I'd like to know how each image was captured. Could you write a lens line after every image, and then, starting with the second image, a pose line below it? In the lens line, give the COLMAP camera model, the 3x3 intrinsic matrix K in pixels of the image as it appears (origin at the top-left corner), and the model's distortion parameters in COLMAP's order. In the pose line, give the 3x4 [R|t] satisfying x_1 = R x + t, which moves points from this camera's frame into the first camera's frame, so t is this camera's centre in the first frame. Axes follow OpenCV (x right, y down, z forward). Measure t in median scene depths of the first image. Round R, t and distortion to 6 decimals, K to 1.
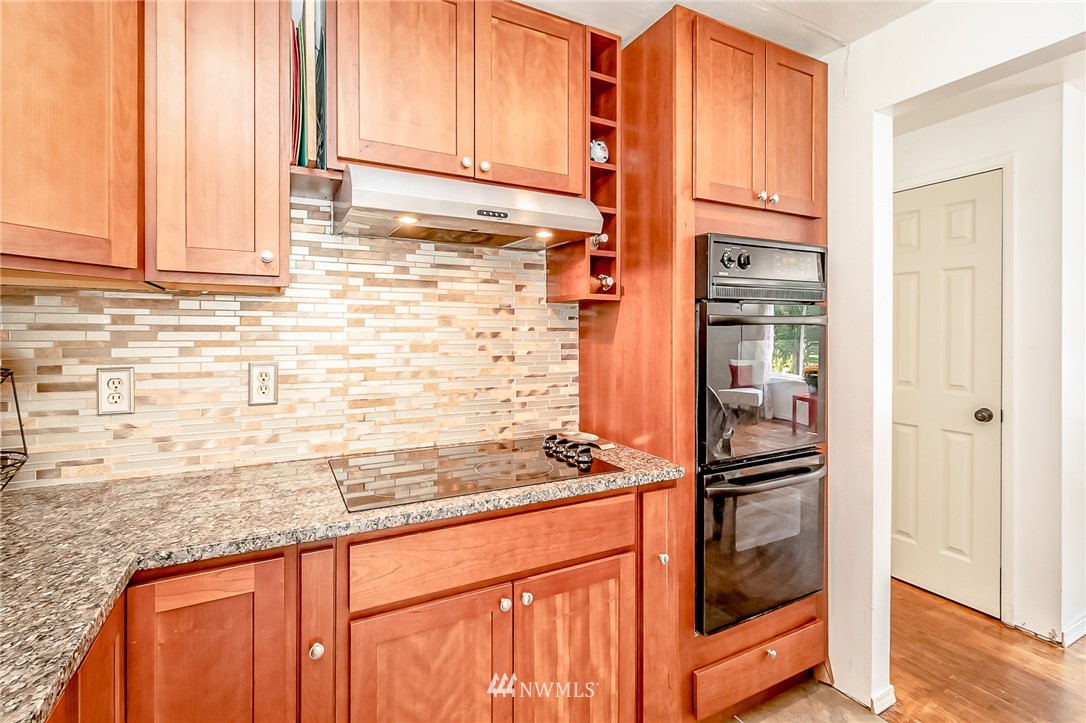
lens RADIAL K [[500.8, 0, 557.7], [0, 500.8, 334.9], [0, 0, 1]] dist [-0.000683, 0.000339]
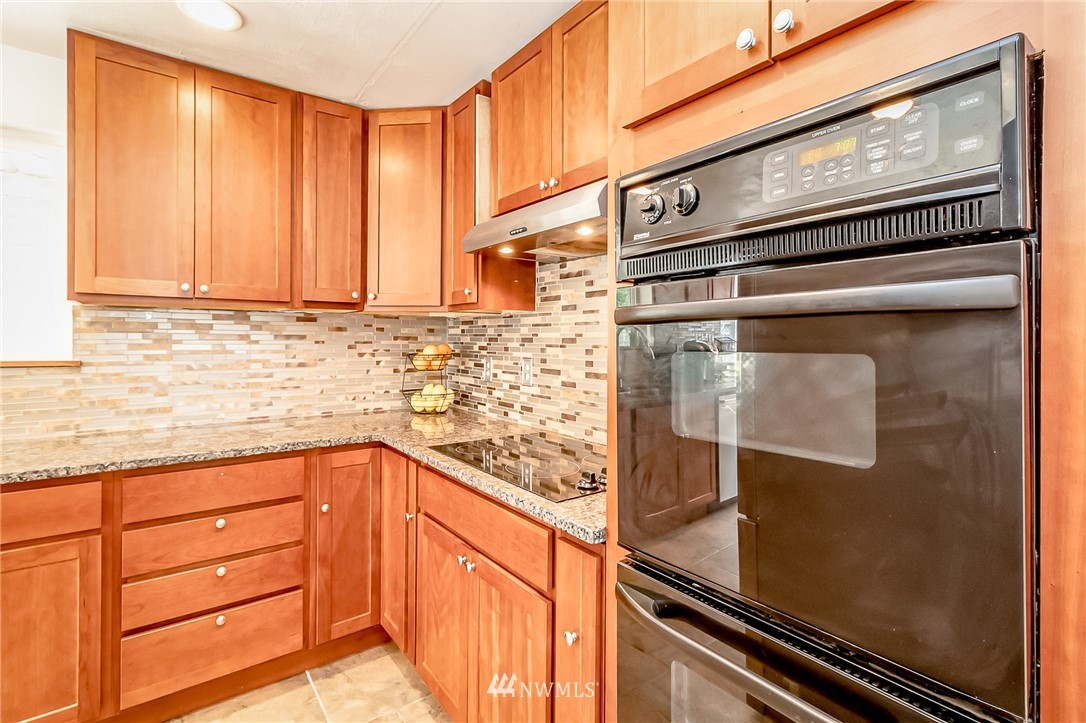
lens RADIAL K [[508.5, 0, 542.6], [0, 508.5, 338.4], [0, 0, 1]] dist [-0.002669, -0.000332]
pose [[0.130062, -0.002159, -0.991503, 0.926466], [-0.007001, 0.999971, -0.003095, 0.002367], [0.991481, 0.007344, 0.130043, 0.832613]]
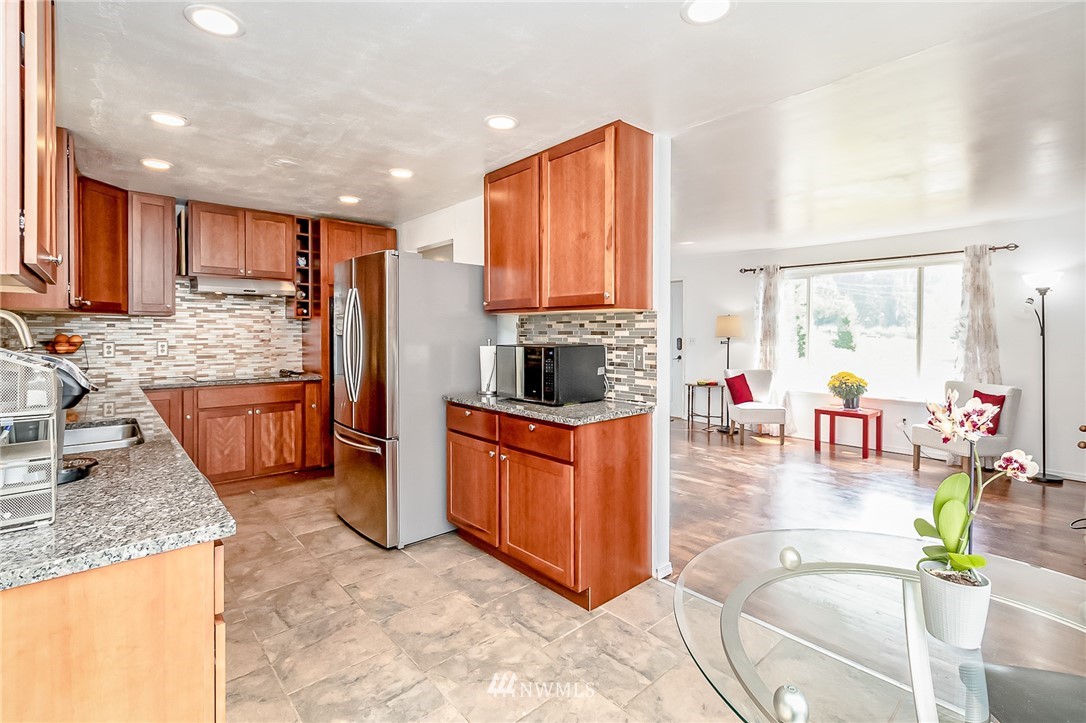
lens RADIAL K [[498.3, 0, 533.8], [0, 498.3, 338.1], [0, 0, 1]] dist [-0.010428, 0.000848]
pose [[0.978615, 0.001232, 0.205698, 0.851399], [-0.003745, 0.999923, 0.011827, 0.000010], [-0.205667, -0.012344, 0.978544, -2.090551]]
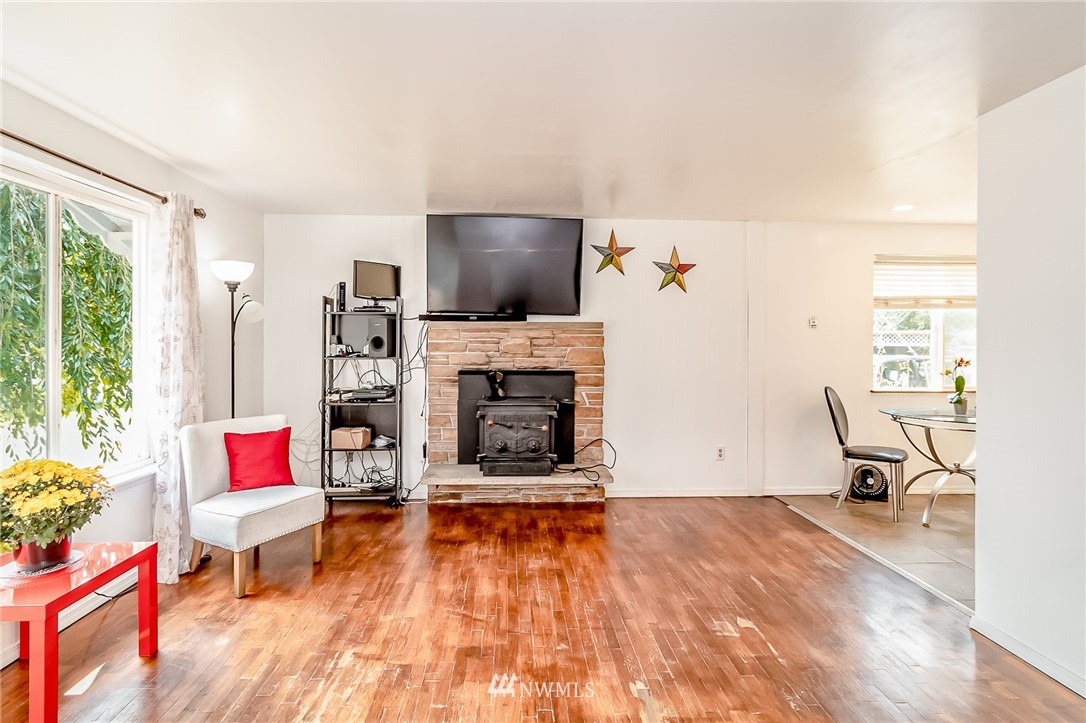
lens RADIAL K [[500.0, 0, 537.1], [0, 500.0, 343.7], [0, 0, 1]] dist [-0.000268, 0.000402]
pose [[-0.891982, -0.000616, 0.452071, 2.225444], [0.000450, 0.999997, 0.002251, -0.004583], [-0.452071, 0.002211, -0.891979, 1.563443]]
